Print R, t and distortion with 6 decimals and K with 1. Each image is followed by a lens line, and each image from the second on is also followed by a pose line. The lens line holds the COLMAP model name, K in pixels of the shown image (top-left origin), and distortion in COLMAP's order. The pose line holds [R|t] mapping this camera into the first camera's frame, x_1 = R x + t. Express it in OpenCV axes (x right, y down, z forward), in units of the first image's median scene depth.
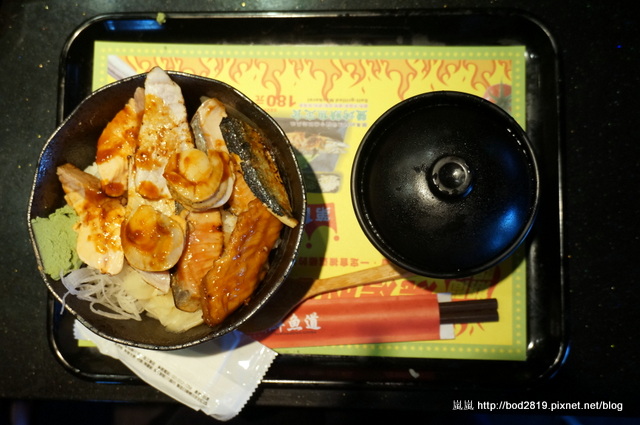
lens RADIAL K [[661.1, 0, 314.3], [0, 661.1, 208.5], [0, 0, 1]] dist [-0.002601, 0.000000]
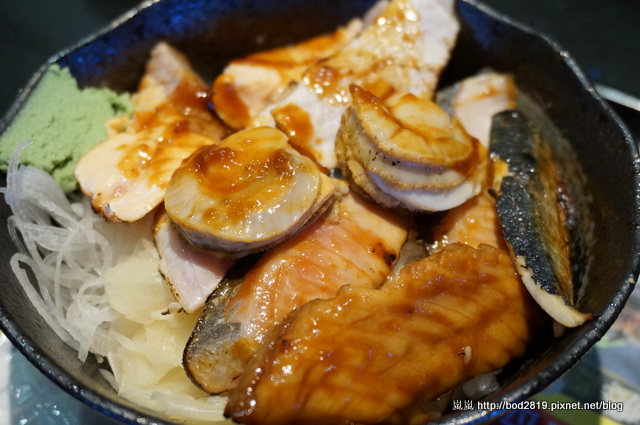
lens RADIAL K [[878.8, 0, 320.6], [0, 878.8, 212.8], [0, 0, 1]] dist [0.018870, 0.000000]
pose [[0.842351, 0.438244, -0.313668, -0.022278], [-0.538899, 0.691178, -0.481520, 0.291181], [0.005777, 0.574644, 0.818383, 0.544033]]
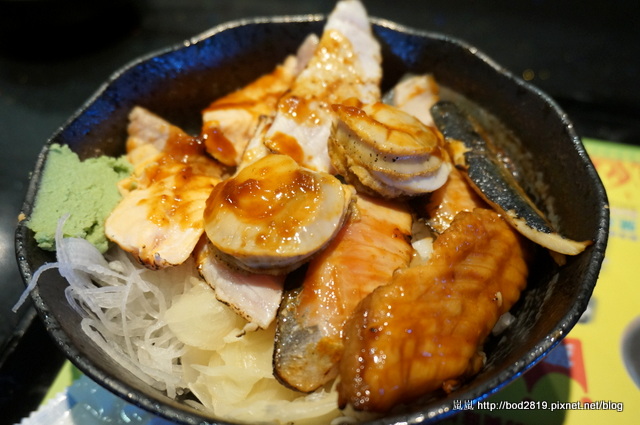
lens RADIAL K [[661.1, 0, 325.4], [0, 661.1, 213.1], [0, 0, 1]] dist [-0.002601, 0.000000]
pose [[0.969639, 0.218001, -0.110792, -0.151418], [-0.241671, 0.785091, -0.570286, 0.302849], [-0.037341, 0.579747, 0.813940, 0.600174]]
